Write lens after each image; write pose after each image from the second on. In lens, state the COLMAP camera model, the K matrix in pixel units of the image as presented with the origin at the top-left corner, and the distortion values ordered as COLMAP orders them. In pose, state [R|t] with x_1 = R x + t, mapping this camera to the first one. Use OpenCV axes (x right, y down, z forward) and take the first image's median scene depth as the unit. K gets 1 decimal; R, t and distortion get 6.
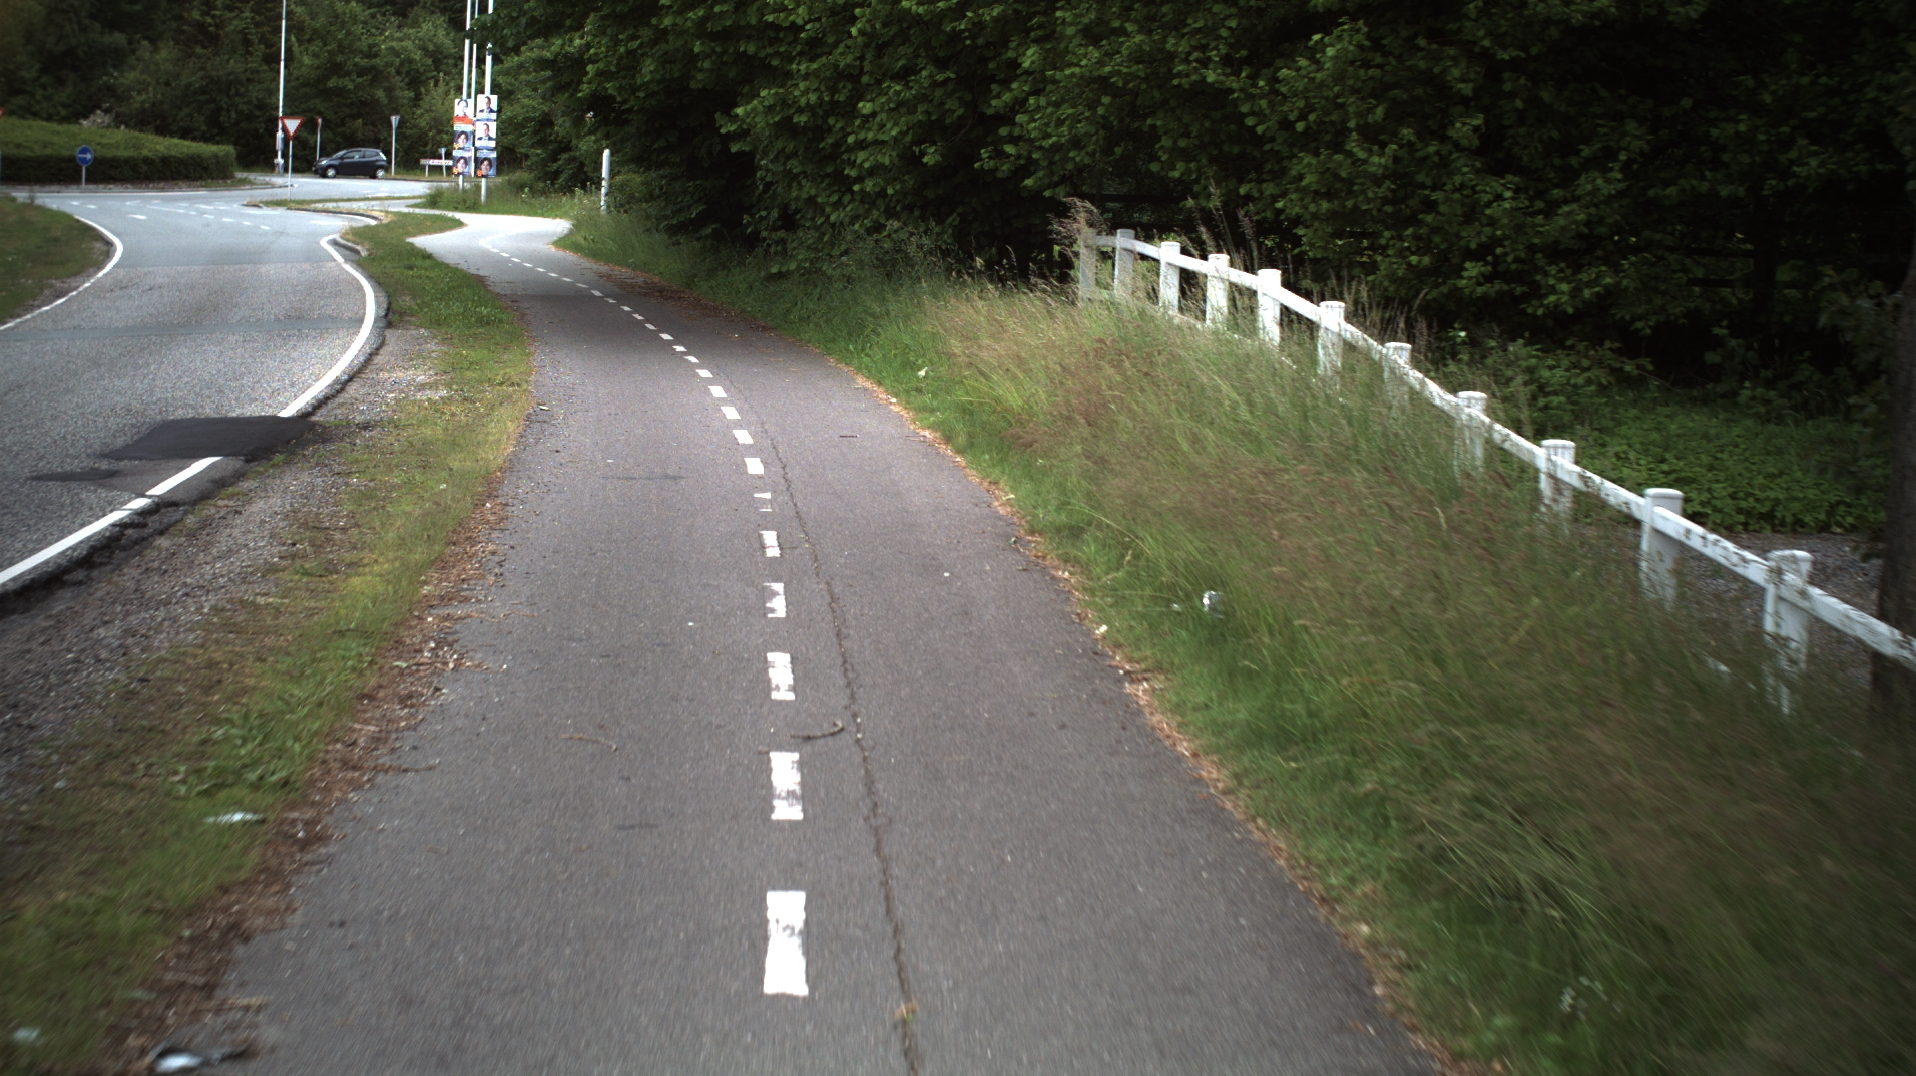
lens RADIAL K [[3861.0, 0, 957.9], [0, 3861.0, 446.4], [0, 0, 1]] dist [-0.312236, -0.117961]
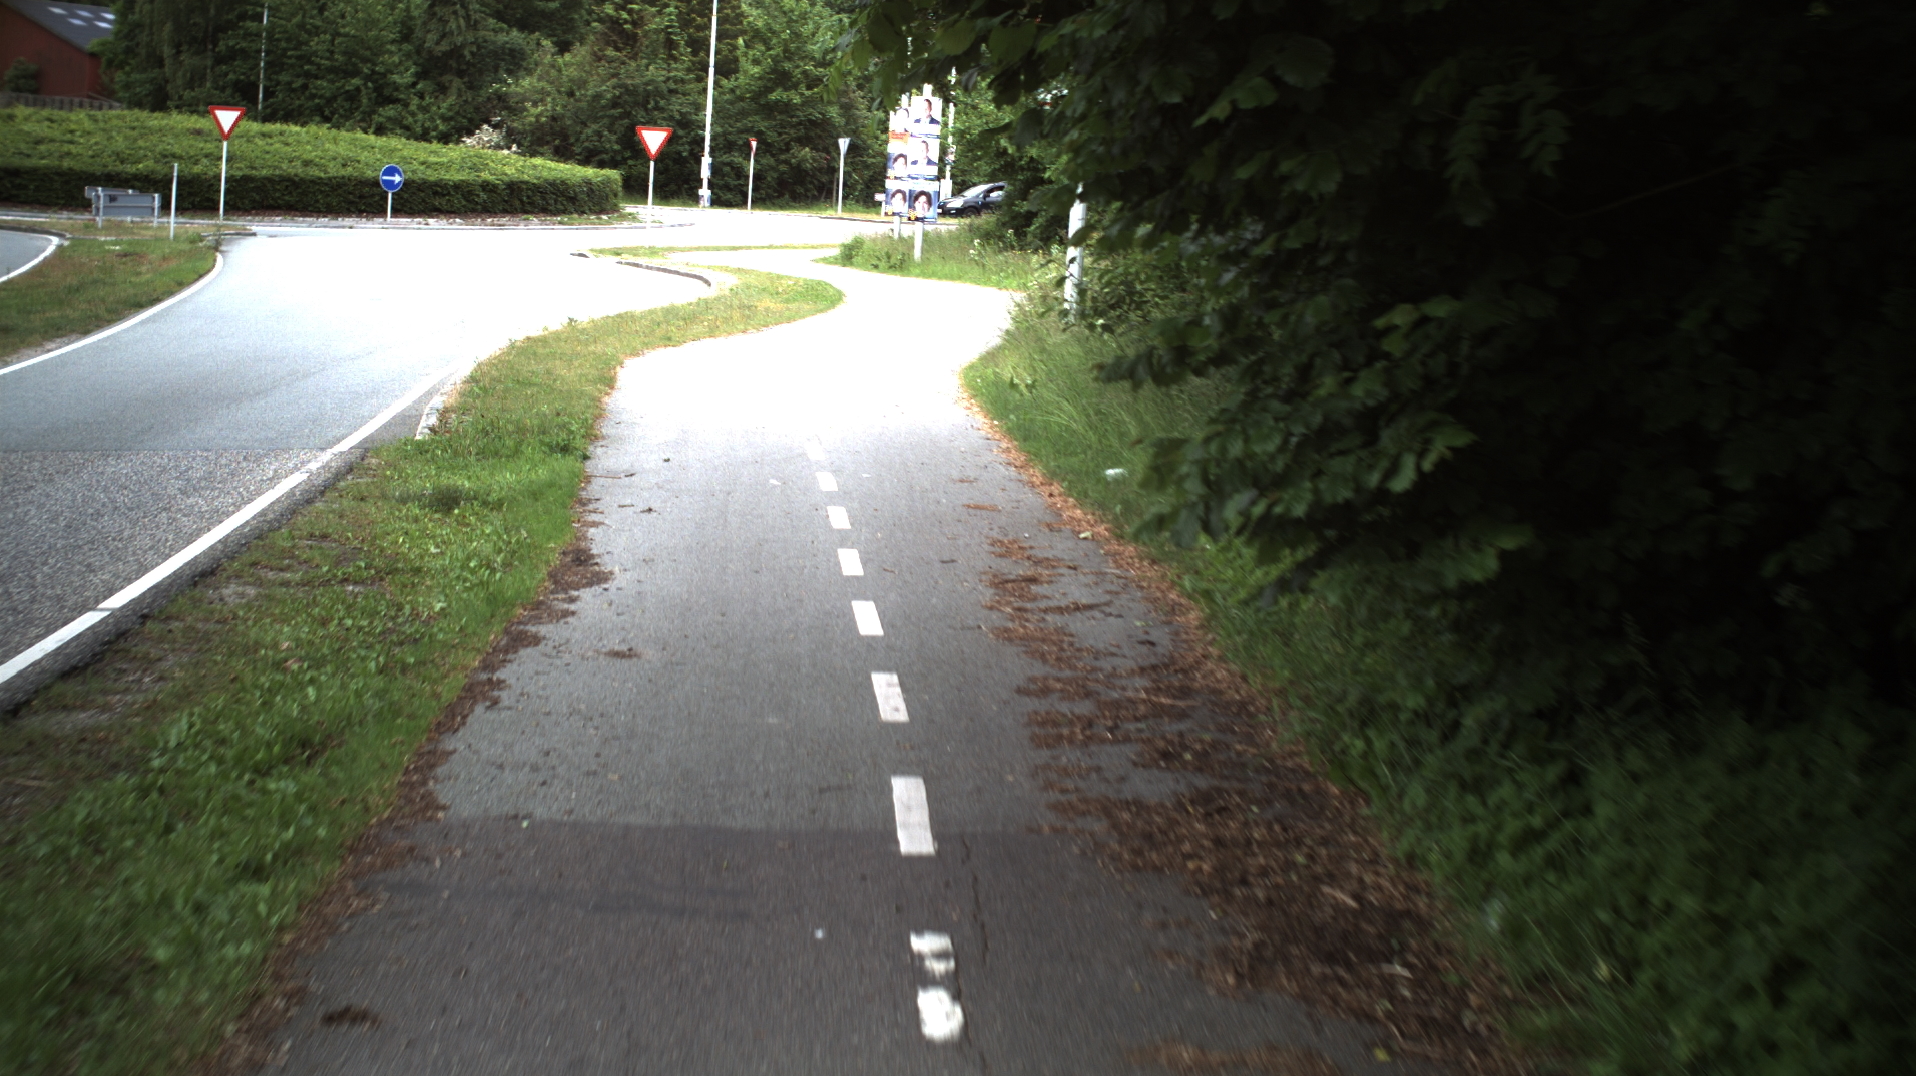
lens RADIAL K [[3844.3, 0, 958.0], [0, 3844.3, 538.0], [0, 0, 1]] dist [-0.334160, 0.399042]
pose [[0.990758, 0.028554, -0.132599, -0.078986], [-0.026859, 0.999533, 0.014557, -0.071998], [0.132953, -0.010861, 0.991063, 0.982547]]
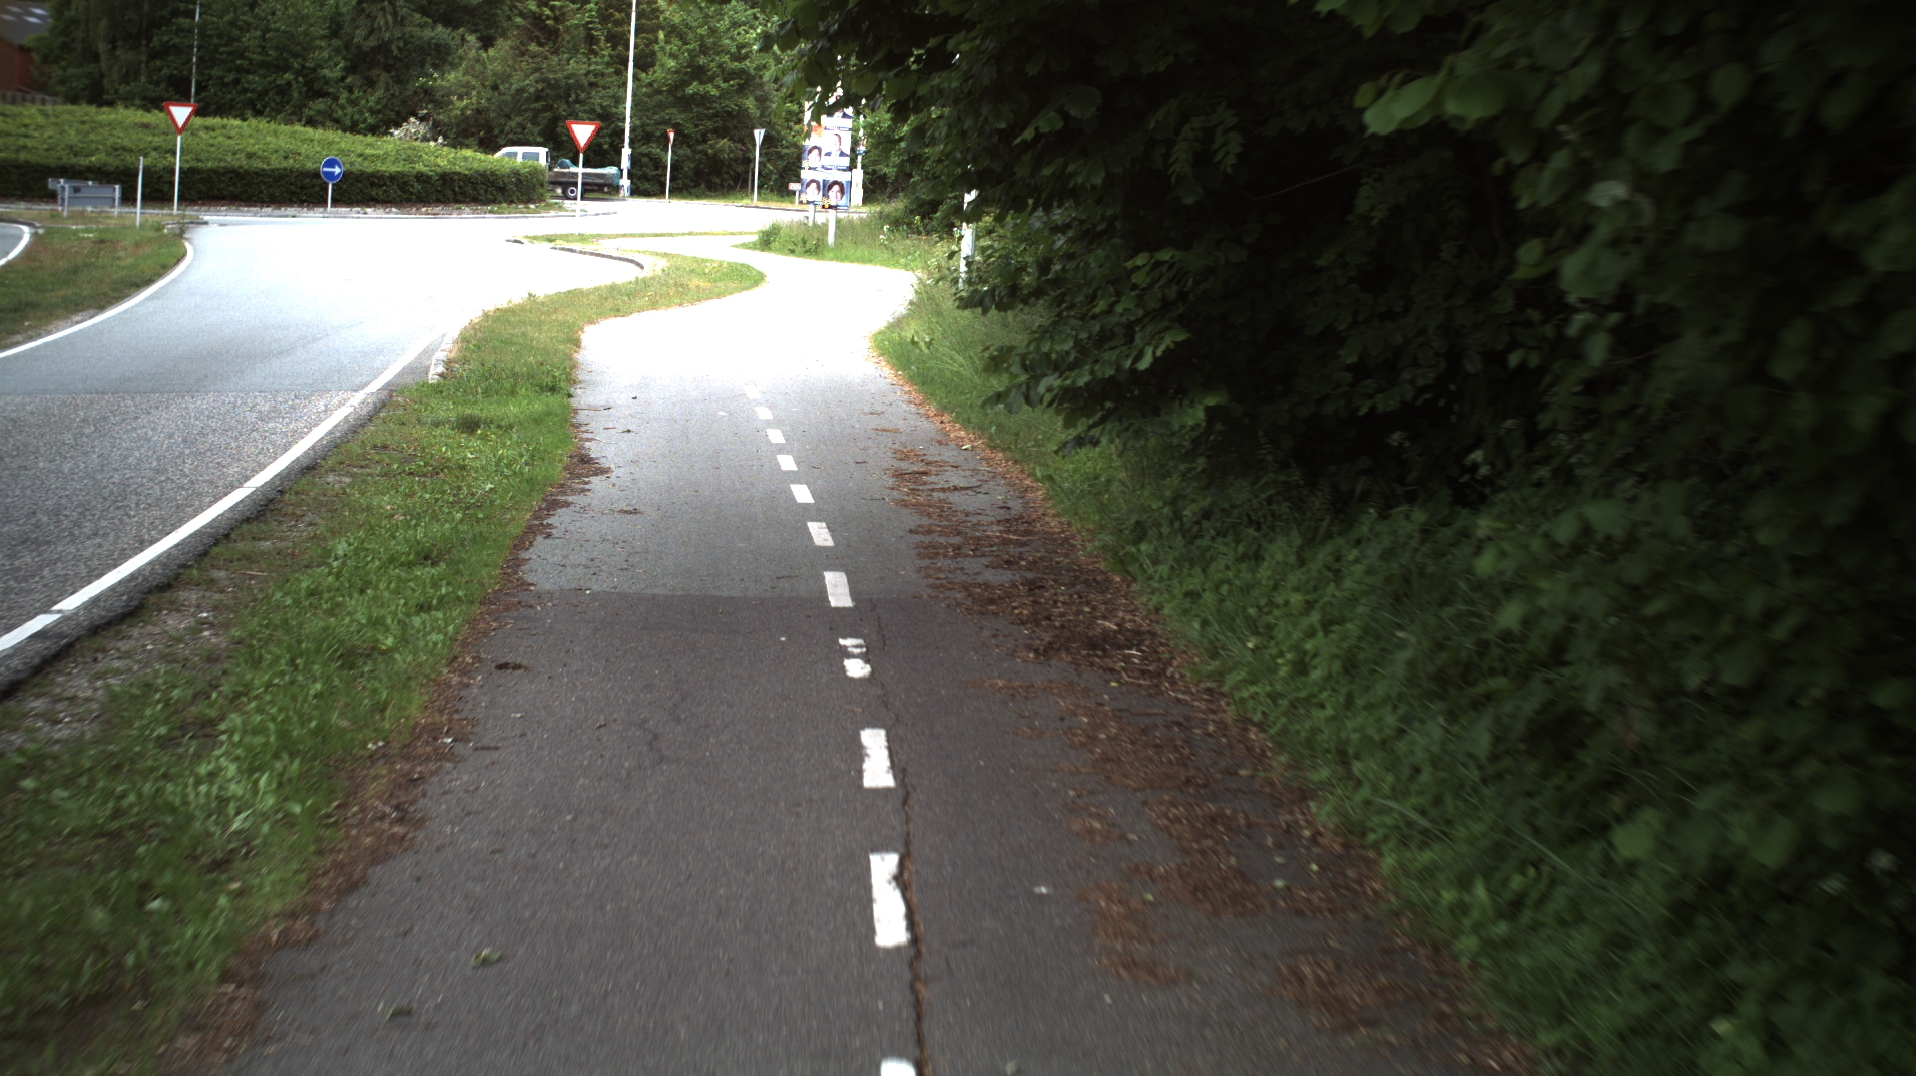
lens RADIAL K [[3844.3, 0, 958.0], [0, 3844.3, 538.0], [0, 0, 1]] dist [-0.334160, 0.399042]
pose [[0.993621, 0.025571, -0.109836, -0.059789], [-0.023862, 0.999573, 0.016848, -0.061693], [0.110220, -0.014119, 0.993807, 0.843397]]
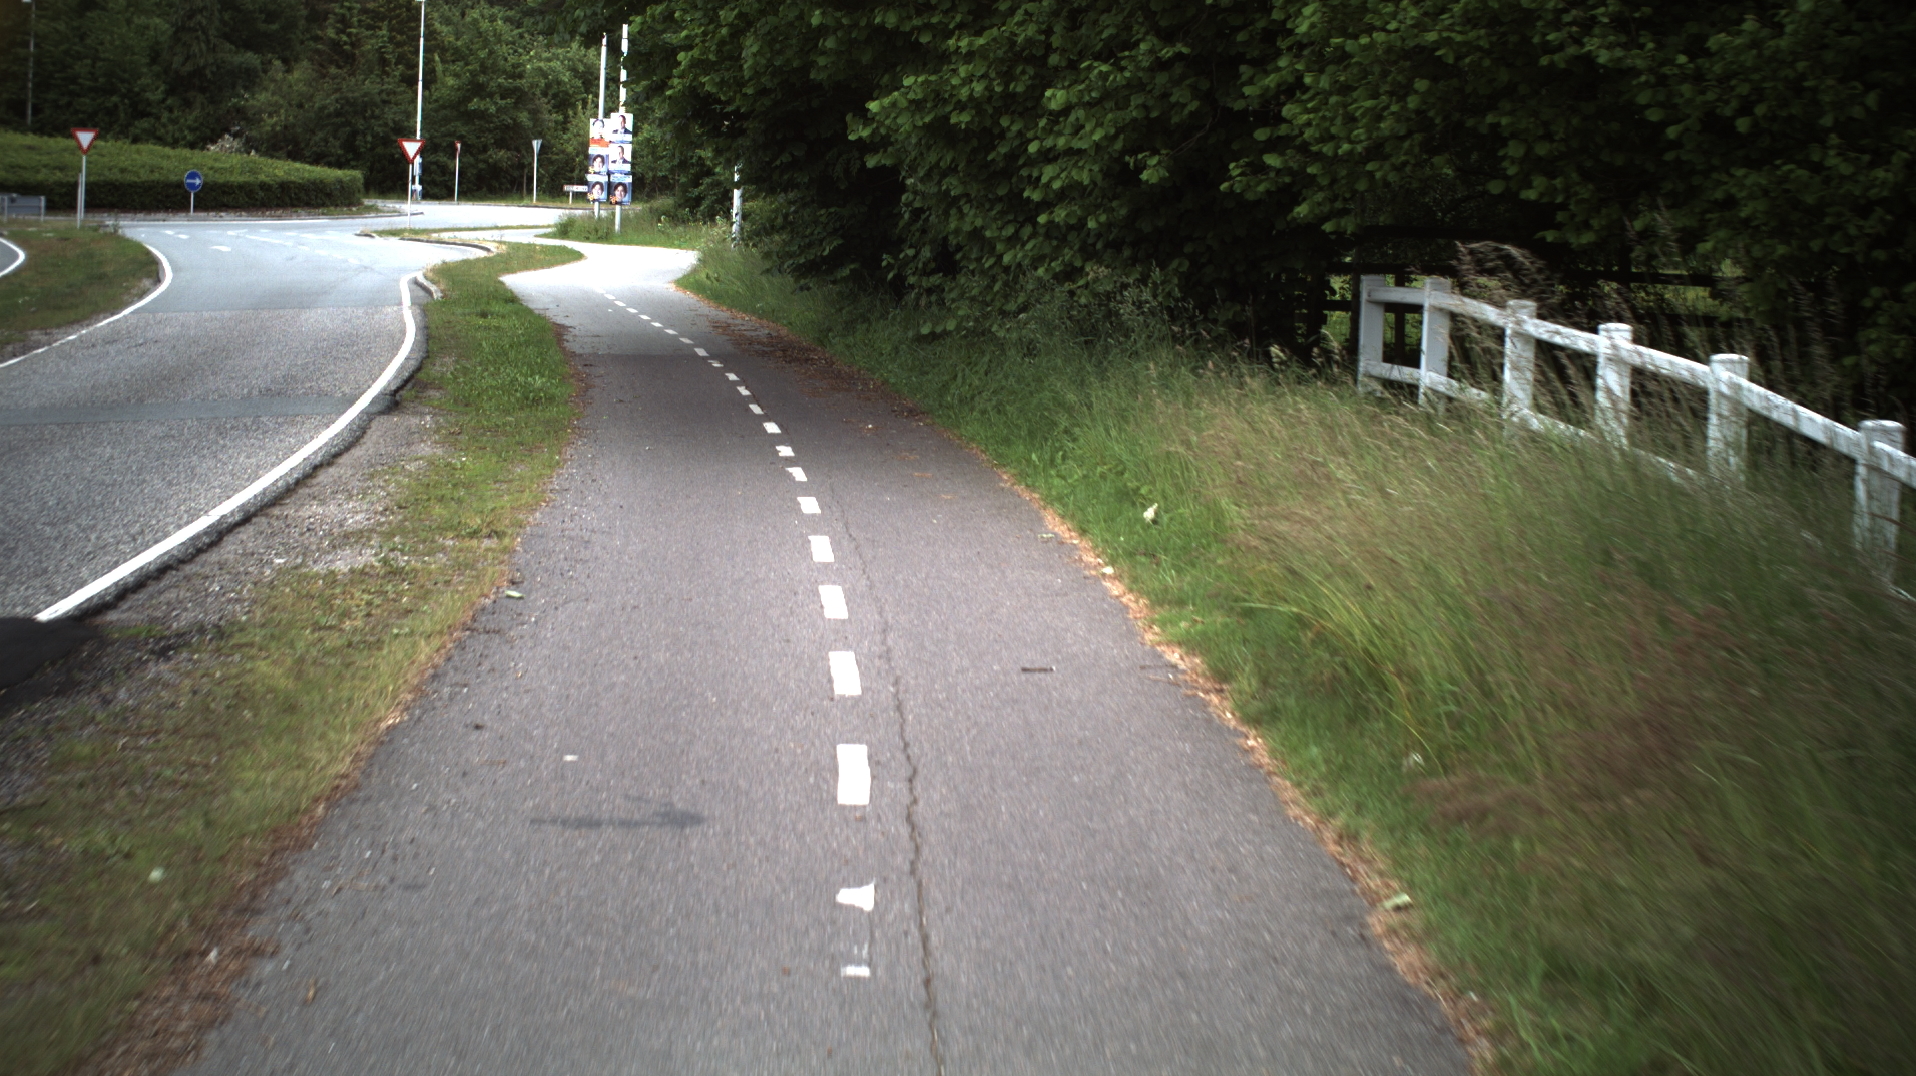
lens RADIAL K [[3844.3, 0, 958.0], [0, 3844.3, 538.0], [0, 0, 1]] dist [-0.334160, 0.399042]
pose [[0.999025, 0.003804, -0.043977, -0.009808], [-0.003068, 0.999854, 0.016798, -0.019191], [0.044035, -0.016647, 0.998891, 0.284210]]
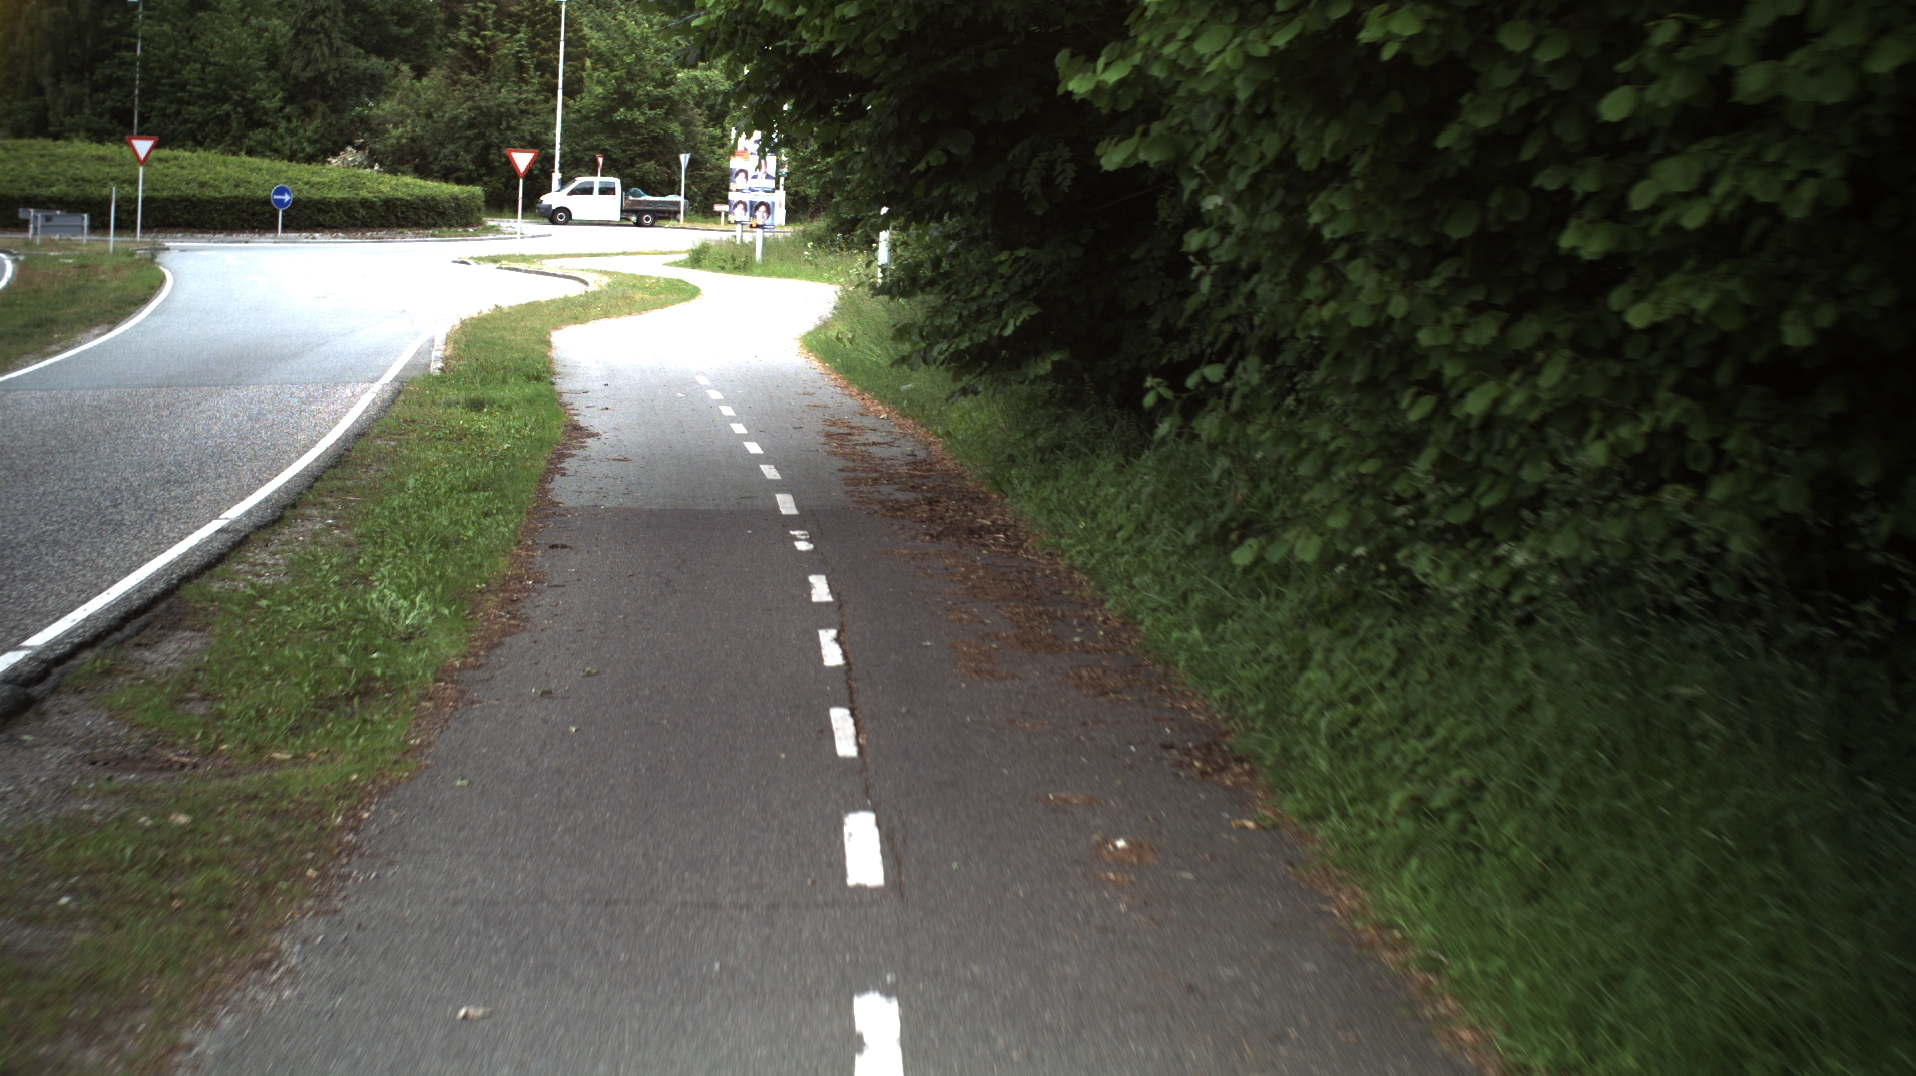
lens RADIAL K [[3844.3, 0, 958.0], [0, 3844.3, 538.0], [0, 0, 1]] dist [-0.334160, 0.399042]
pose [[0.995837, 0.011588, -0.090416, -0.043107], [-0.010582, 0.999877, 0.011587, -0.051016], [0.090539, -0.010582, 0.995837, 0.703722]]
